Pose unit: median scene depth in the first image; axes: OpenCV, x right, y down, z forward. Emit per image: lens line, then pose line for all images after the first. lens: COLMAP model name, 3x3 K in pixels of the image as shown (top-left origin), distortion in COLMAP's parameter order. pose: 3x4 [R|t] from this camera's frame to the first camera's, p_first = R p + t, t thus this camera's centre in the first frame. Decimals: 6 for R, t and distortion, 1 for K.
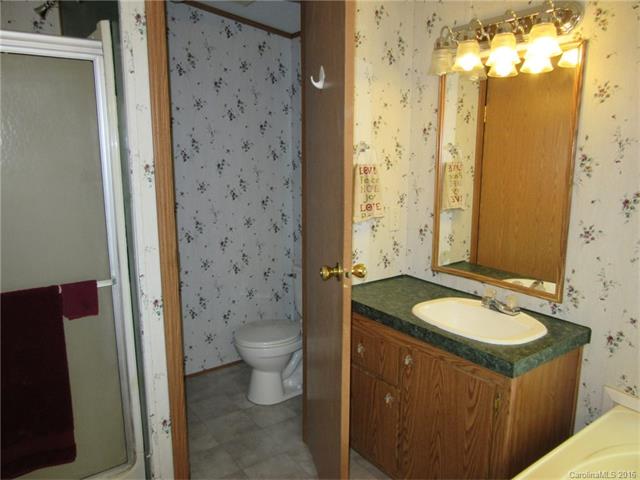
lens RADIAL K [[478.7, 0, 317.7], [0, 478.7, 238.0], [0, 0, 1]] dist [-0.032903, 0.028703]
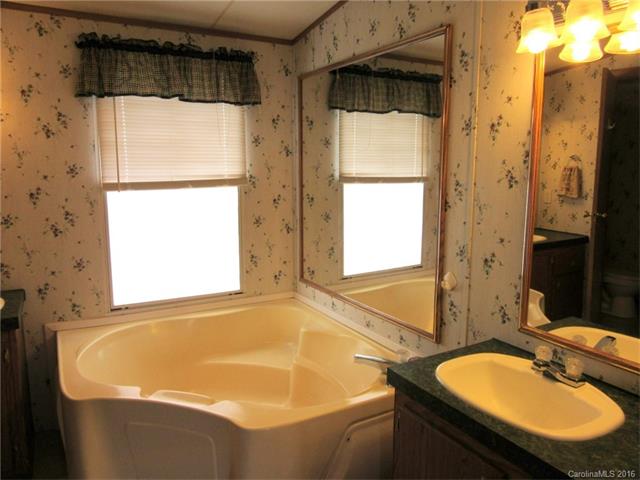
lens RADIAL K [[478.7, 0, 325.0], [0, 478.7, 239.8], [0, 0, 1]] dist [-0.032903, 0.028703]
pose [[0.102519, -0.159461, 0.981867, -0.669136], [0.176722, 0.974285, 0.139778, 0.014002], [-0.978907, 0.159188, 0.128063, -0.050033]]
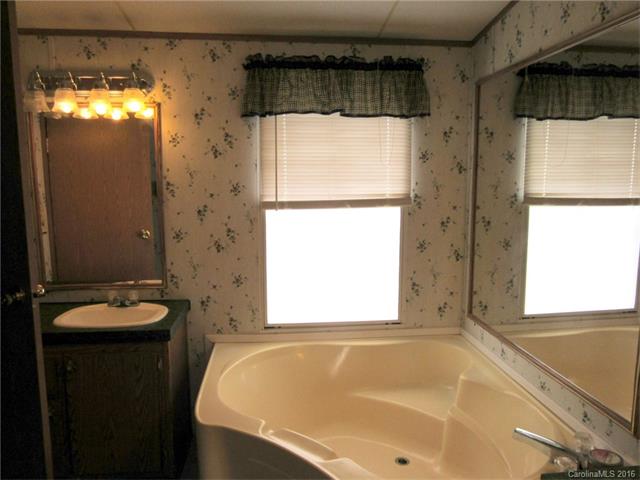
lens RADIAL K [[478.7, 0, 329.9], [0, 478.7, 238.9], [0, 0, 1]] dist [-0.032903, 0.028703]
pose [[0.486643, -0.120587, 0.865238, -0.467204], [0.157572, 0.986299, 0.048835, 0.002582], [-0.859273, 0.112573, 0.498977, -0.123381]]
